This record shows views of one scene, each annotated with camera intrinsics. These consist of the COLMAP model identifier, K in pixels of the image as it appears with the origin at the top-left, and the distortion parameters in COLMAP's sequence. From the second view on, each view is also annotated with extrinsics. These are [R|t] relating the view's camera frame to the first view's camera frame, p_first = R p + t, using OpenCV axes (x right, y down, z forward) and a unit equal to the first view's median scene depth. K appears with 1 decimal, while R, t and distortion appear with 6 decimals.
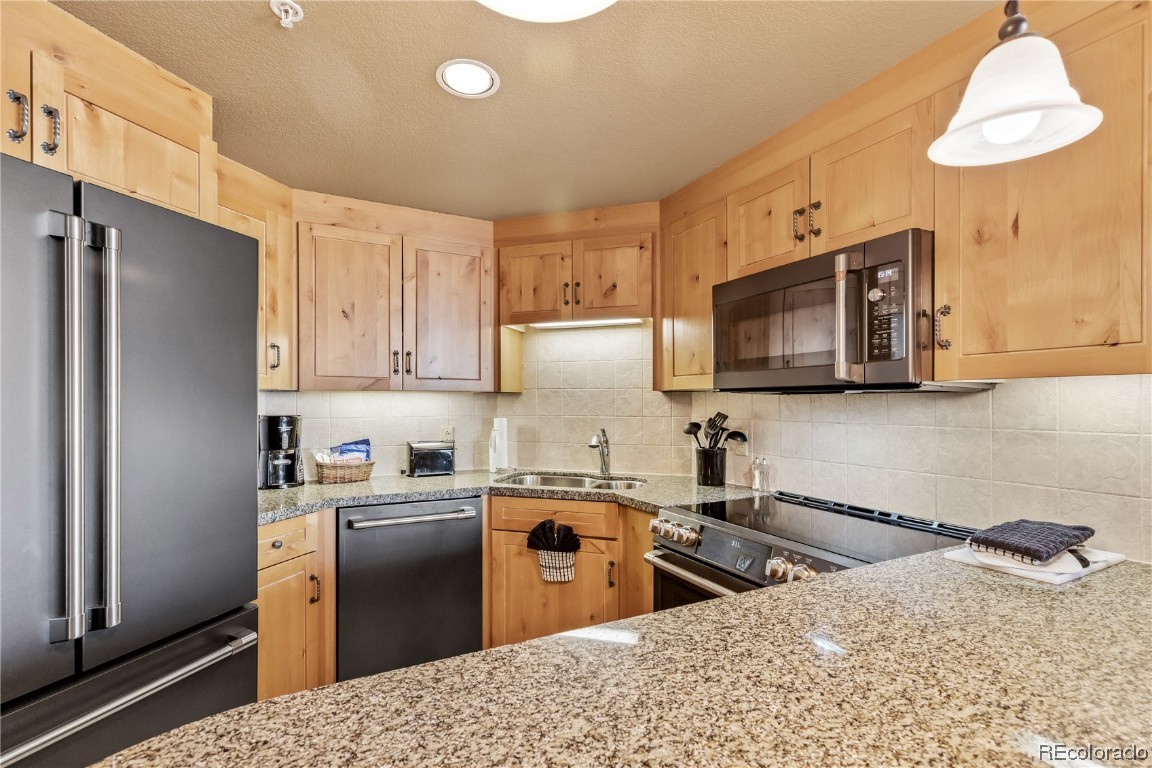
lens RADIAL K [[518.2, 0, 566.5], [0, 518.2, 404.9], [0, 0, 1]] dist [0.004141, -0.000595]
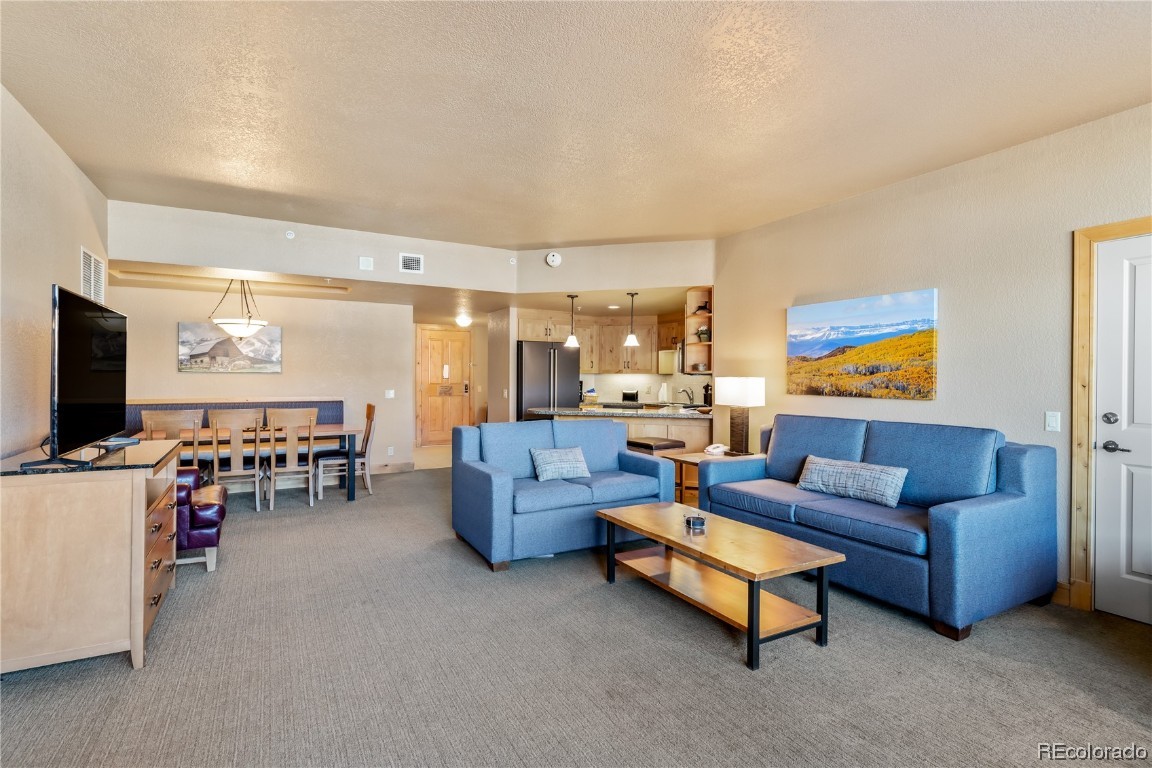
lens RADIAL K [[548.4, 0, 569.8], [0, 548.4, 377.8], [0, 0, 1]] dist [-0.003616, 0.000860]
pose [[0.733735, 0.007363, -0.679396, 1.934962], [-0.011612, 0.999931, -0.001705, 0.010222], [0.679337, 0.009140, 0.733770, -1.936471]]
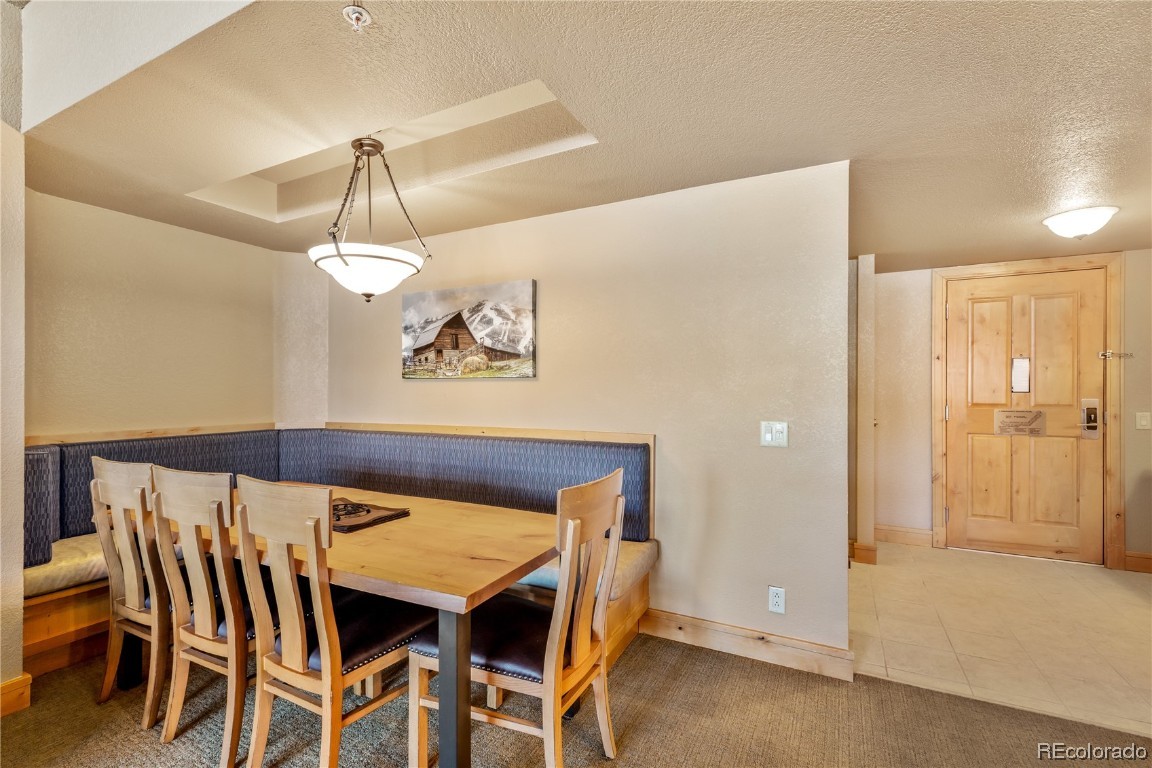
lens RADIAL K [[518.2, 0, 576.5], [0, 518.2, 395.1], [0, 0, 1]] dist [0.004141, -0.000595]
pose [[-0.154156, 0.006787, -0.988023, 0.067548], [-0.009183, 0.999923, 0.008302, 0.028337], [0.988004, 0.010352, -0.154082, -0.519368]]
